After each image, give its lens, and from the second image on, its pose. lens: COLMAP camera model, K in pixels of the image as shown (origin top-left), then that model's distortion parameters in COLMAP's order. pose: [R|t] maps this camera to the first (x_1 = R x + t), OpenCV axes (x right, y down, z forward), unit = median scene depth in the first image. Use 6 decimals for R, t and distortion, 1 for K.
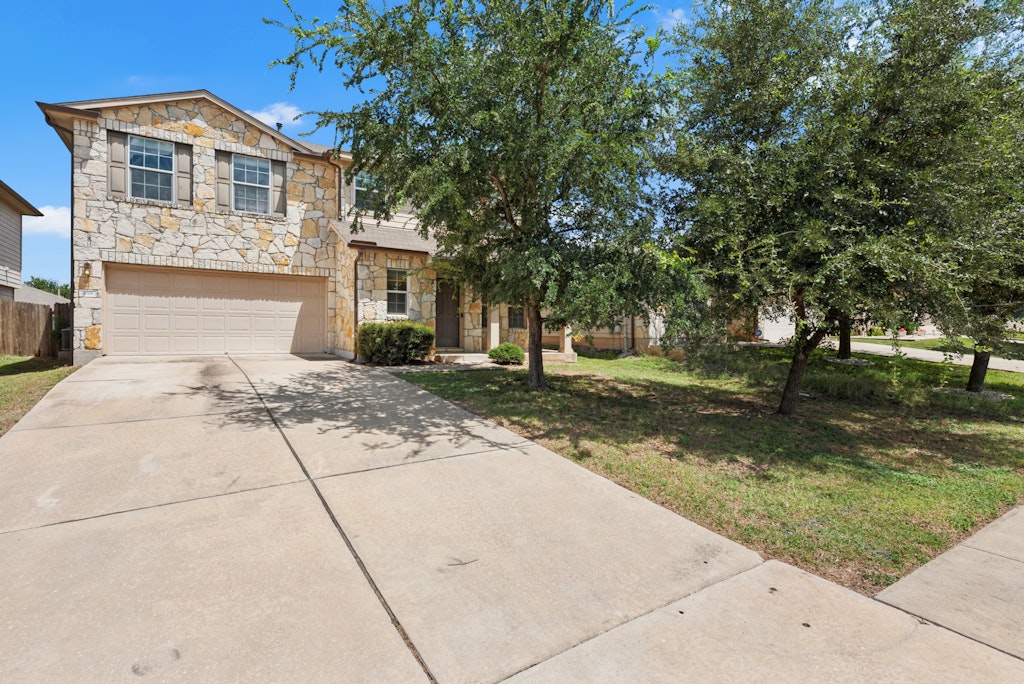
lens RADIAL K [[496.7, 0, 515.3], [0, 496.7, 342.6], [0, 0, 1]] dist [0.001540, -0.003438]
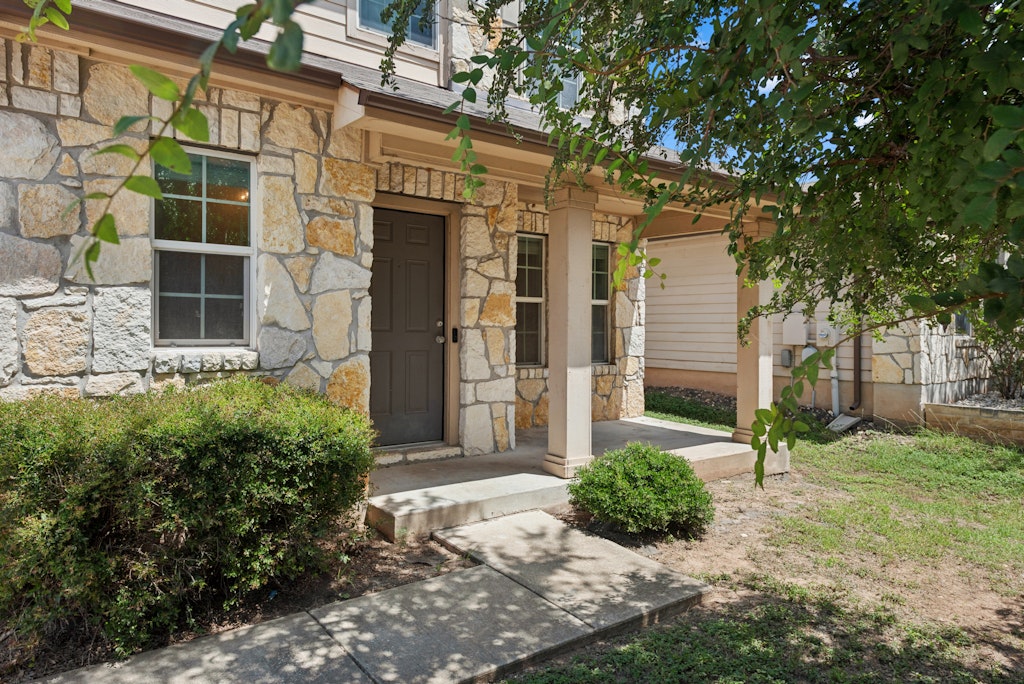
lens RADIAL K [[651.1, 0, 510.5], [0, 651.1, 336.8], [0, 0, 1]] dist [-0.003851, -0.000122]
pose [[0.996403, 0.000999, 0.084736, -0.121123], [-0.000958, 0.999999, -0.000528, -0.060807], [-0.084737, 0.000445, 0.996403, 0.684543]]
